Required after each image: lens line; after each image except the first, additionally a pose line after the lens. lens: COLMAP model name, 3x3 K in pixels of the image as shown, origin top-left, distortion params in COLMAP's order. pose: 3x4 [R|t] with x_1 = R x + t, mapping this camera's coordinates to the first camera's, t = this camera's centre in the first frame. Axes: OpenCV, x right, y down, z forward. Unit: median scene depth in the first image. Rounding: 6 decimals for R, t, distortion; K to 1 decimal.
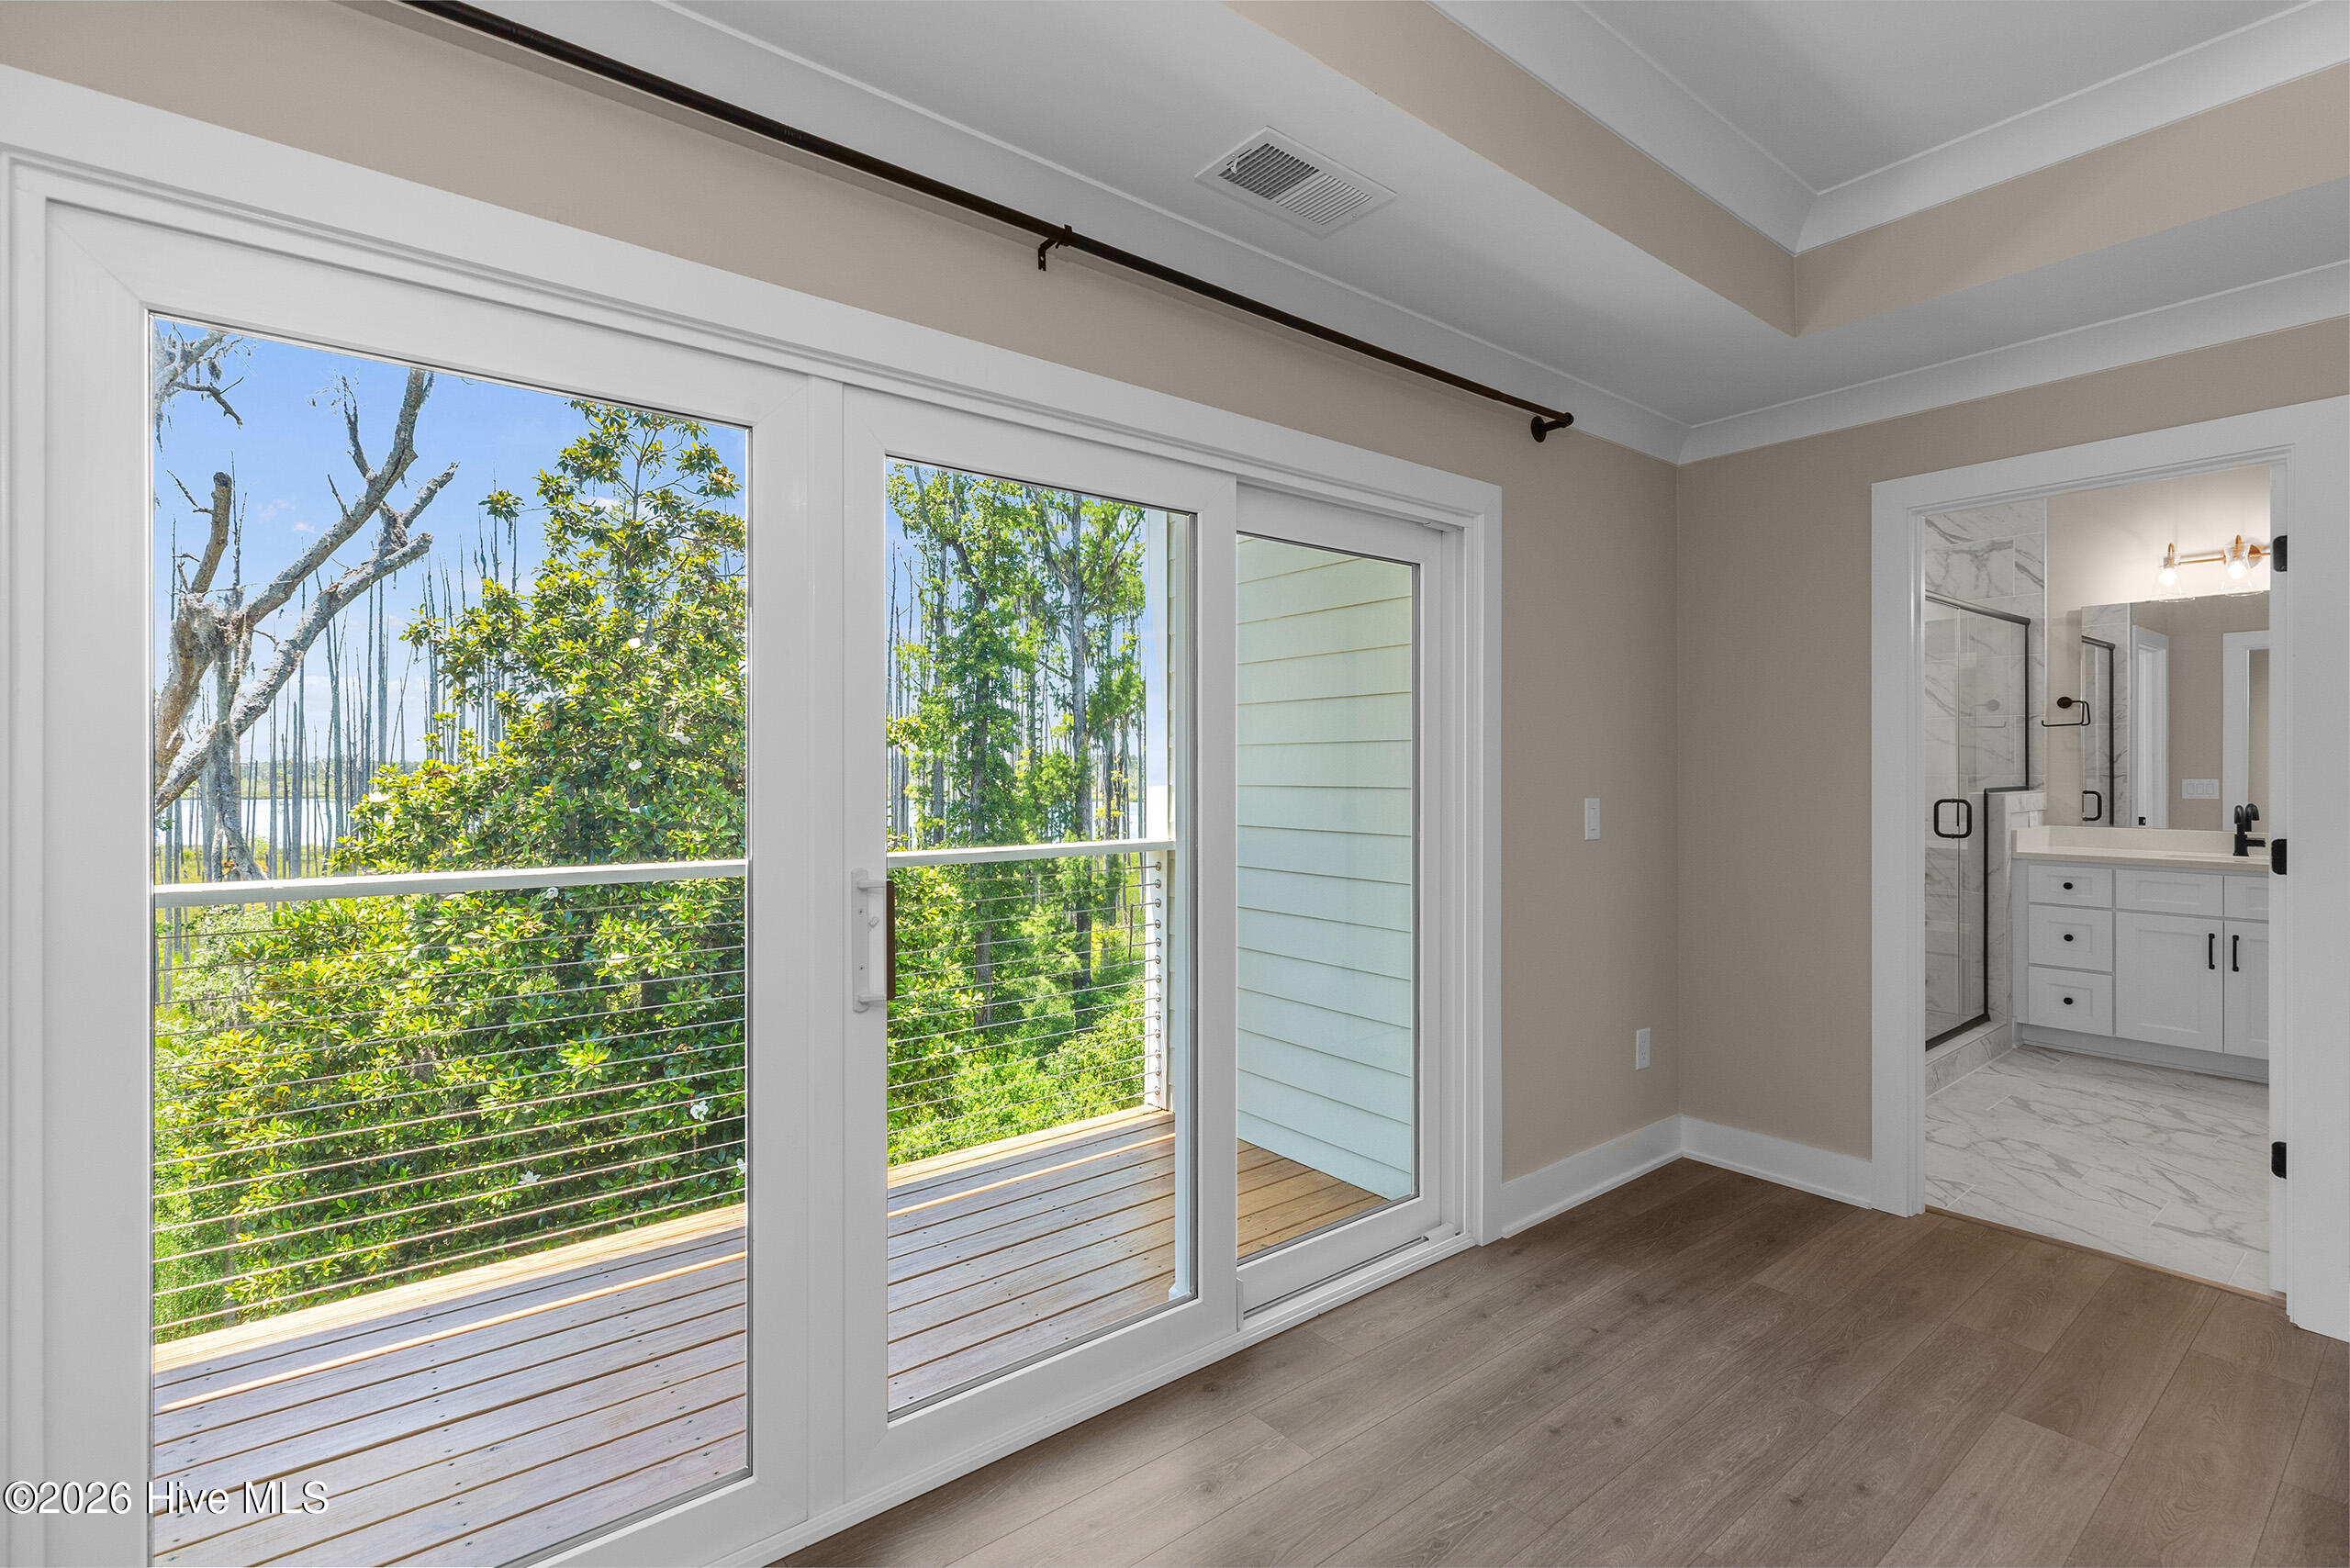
lens RADIAL K [[1060.8, 0, 1187.0], [0, 1060.8, 772.8], [0, 0, 1]] dist [0.001763, 0.002404]
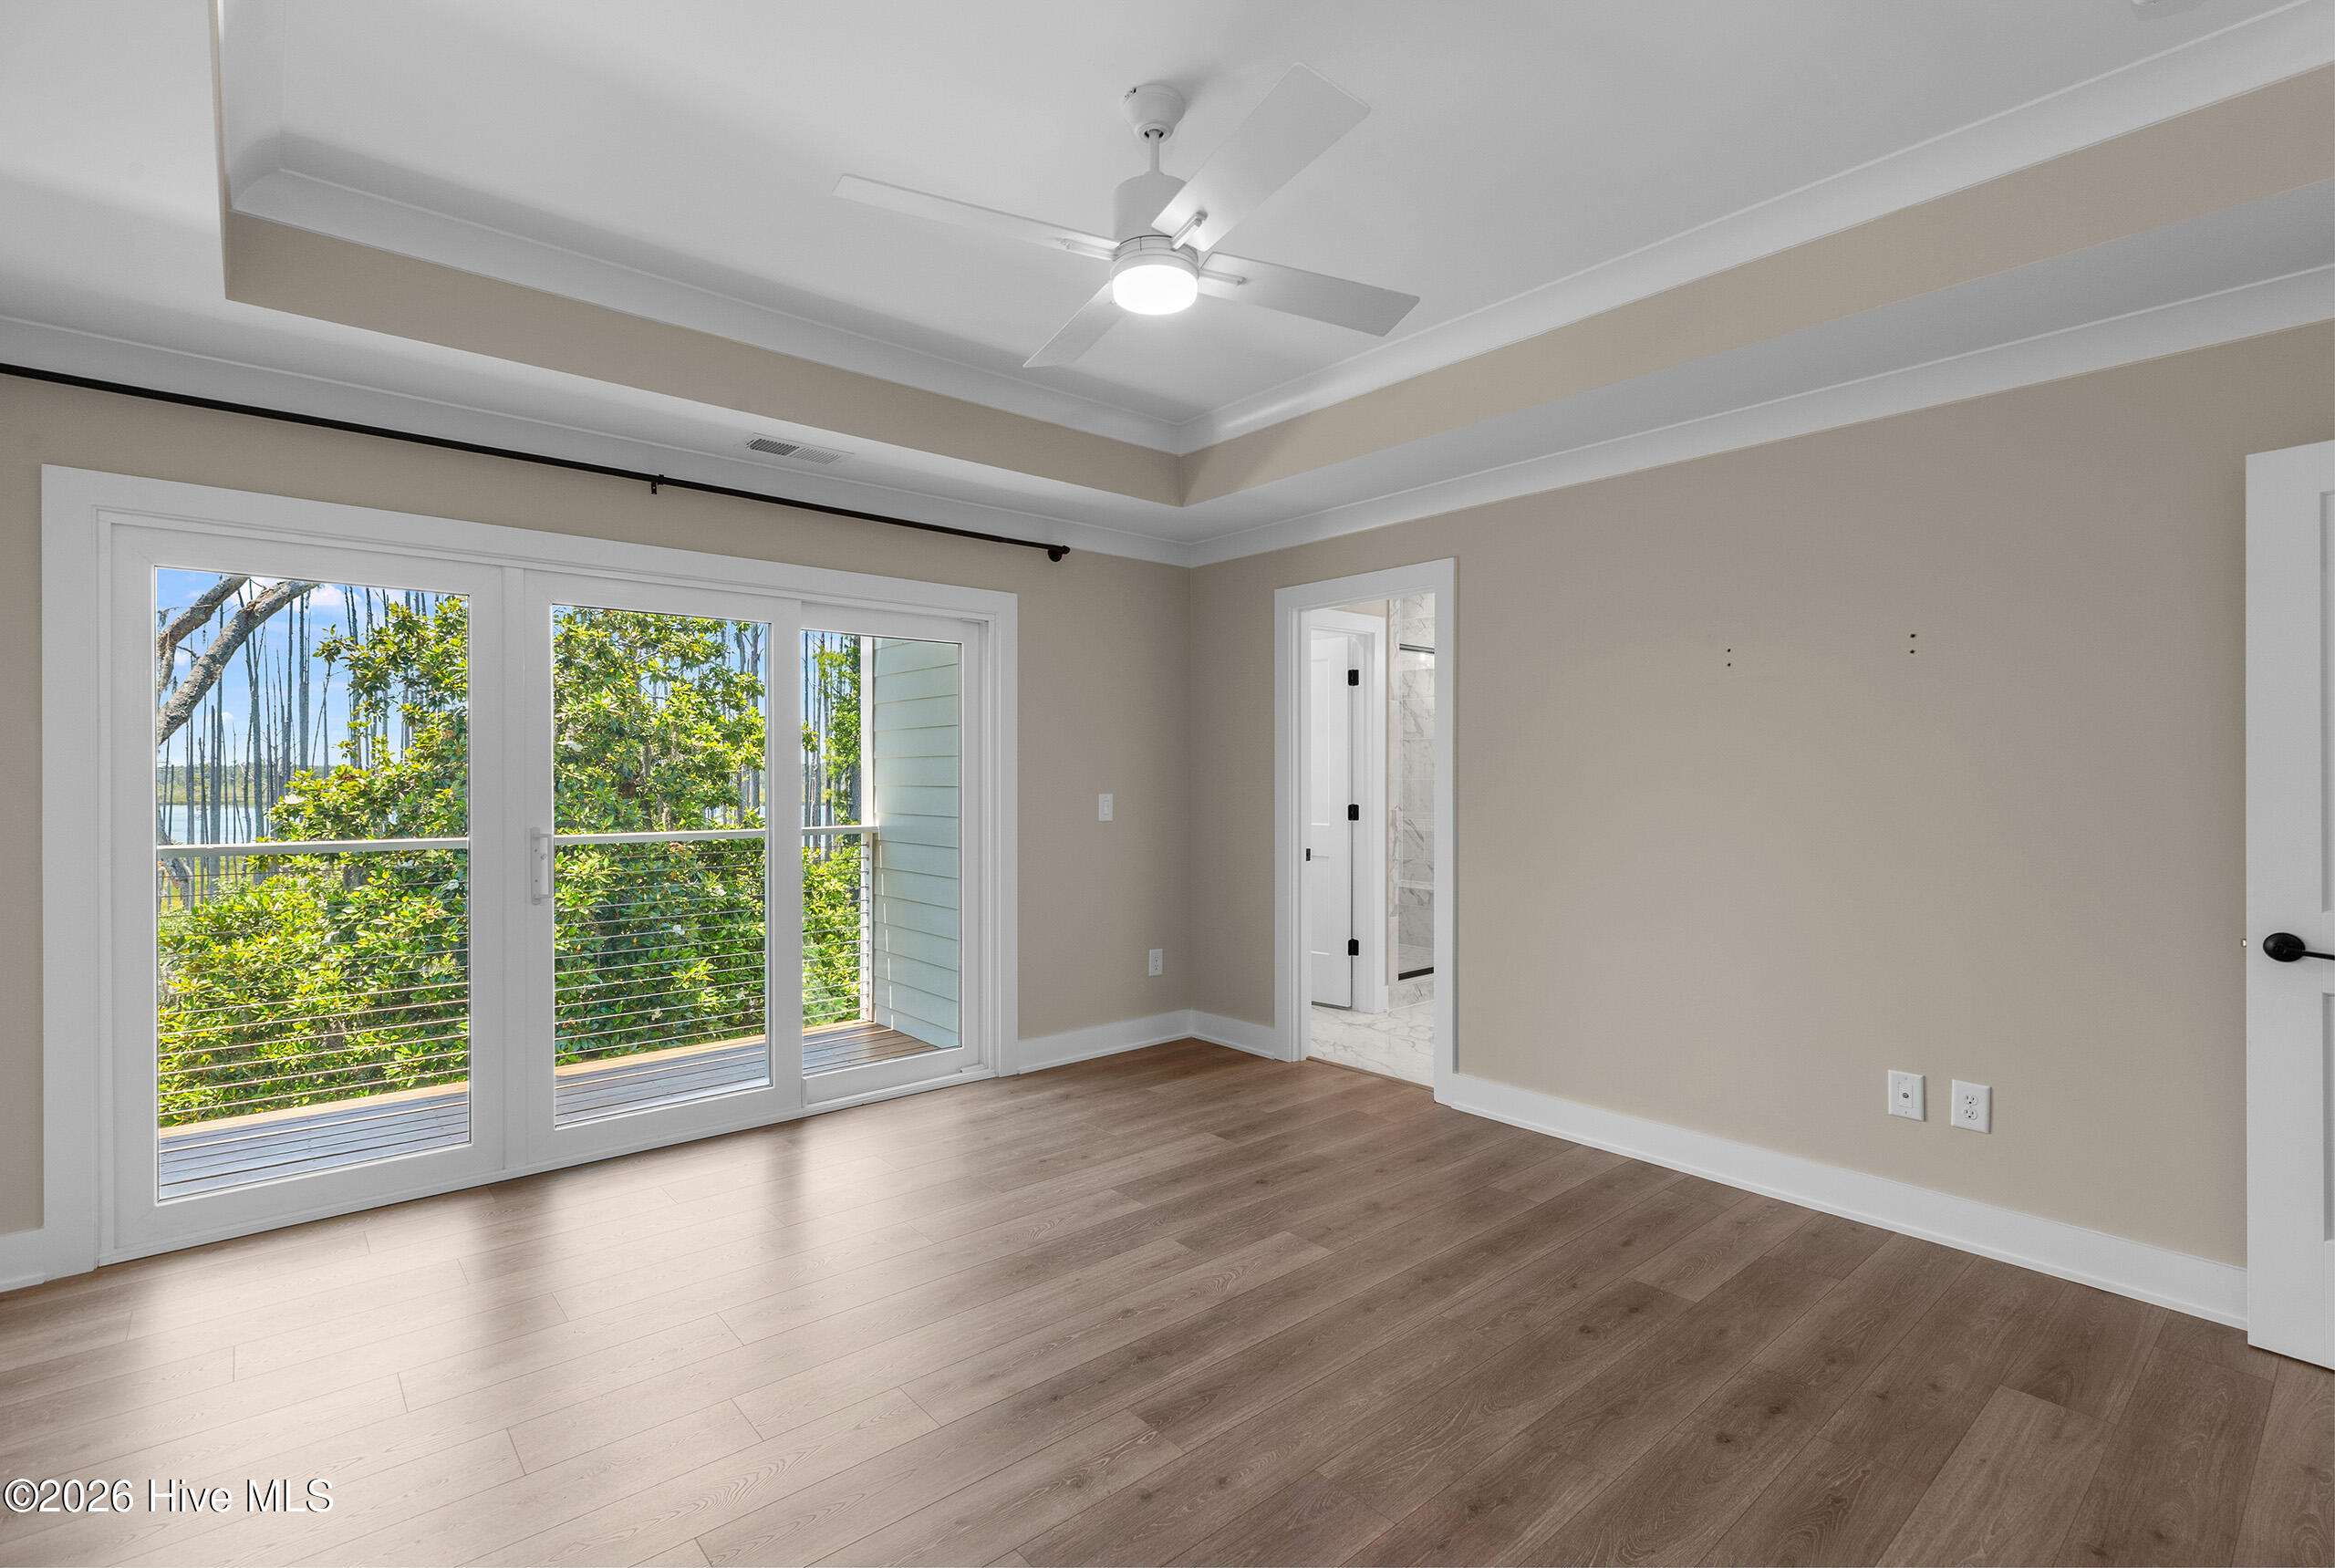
lens RADIAL K [[1054.0, 0, 1169.4], [0, 1054.0, 781.7], [0, 0, 1]] dist [0.001763, 0.002404]
pose [[0.999300, 0.000391, 0.037408, 0.115077], [-0.000532, 0.999993, 0.003773, 0.000288], [-0.037406, -0.003790, 0.999293, -0.139986]]
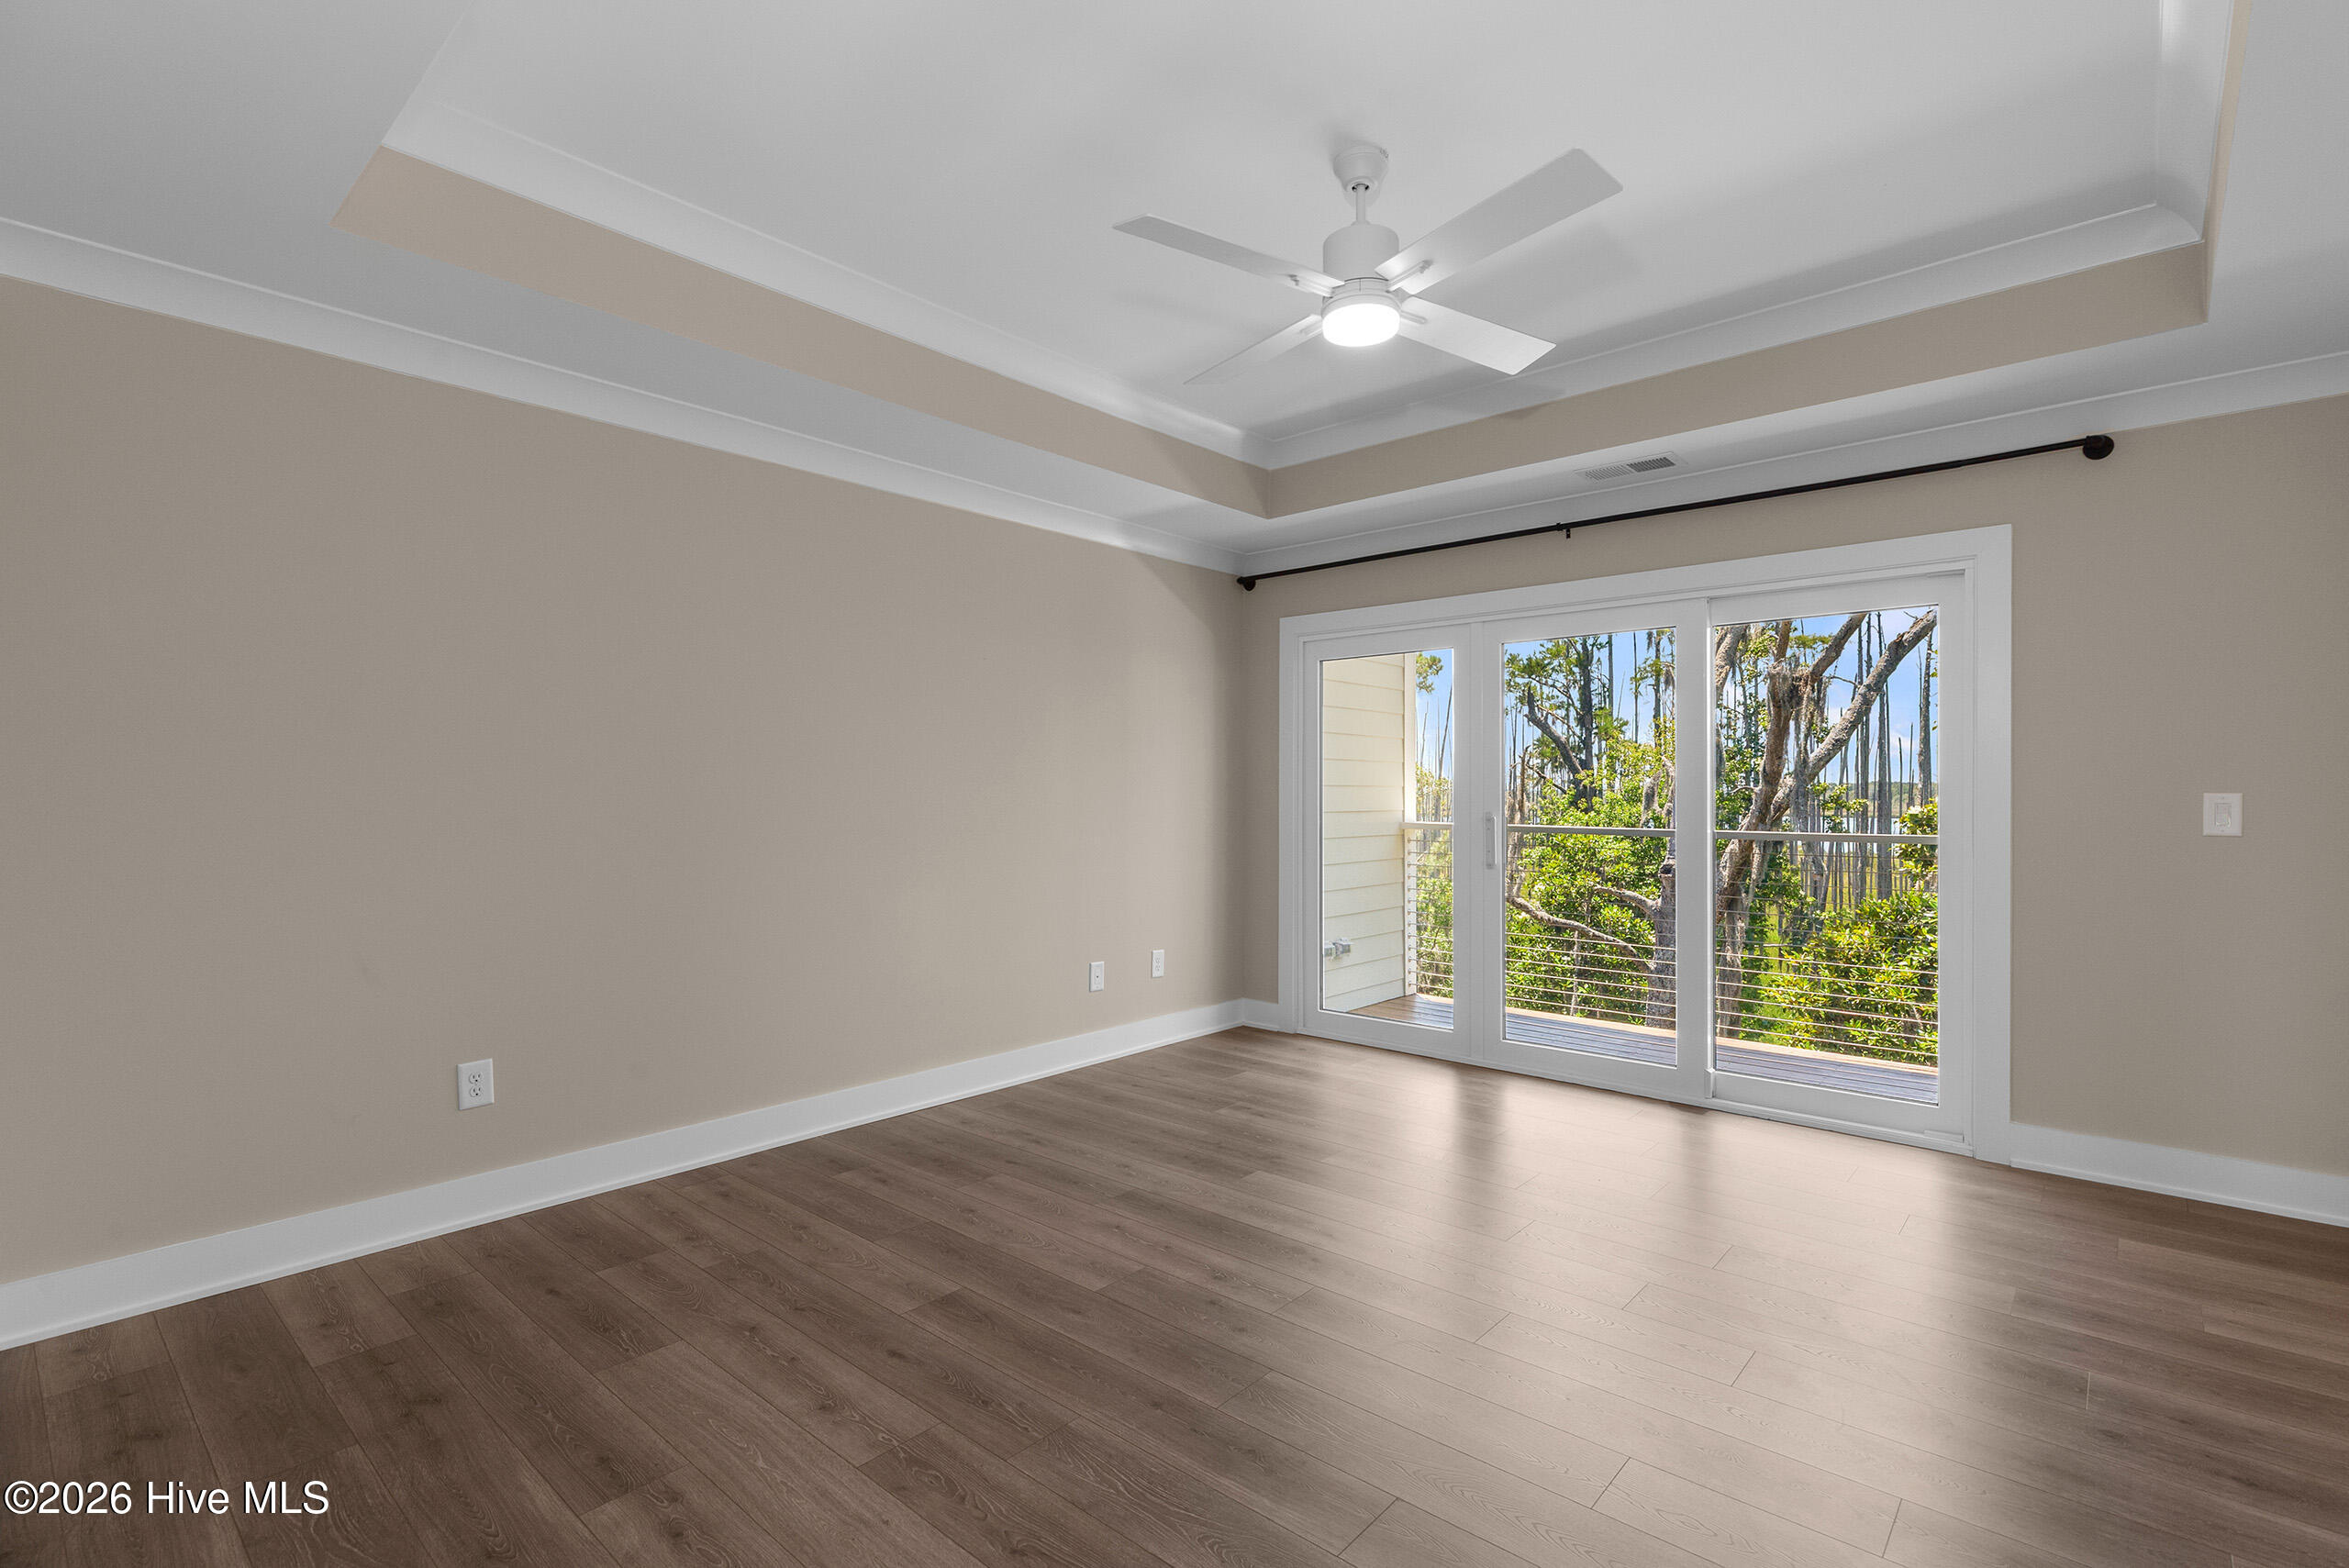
lens RADIAL K [[1060.2, 0, 1182.7], [0, 1060.2, 778.9], [0, 0, 1]] dist [0.001763, 0.002404]
pose [[0.187724, 0.004198, -0.982213, 0.318674], [0.010025, 0.999931, 0.006190, -0.001360], [0.982171, -0.011009, 0.187669, -0.030163]]
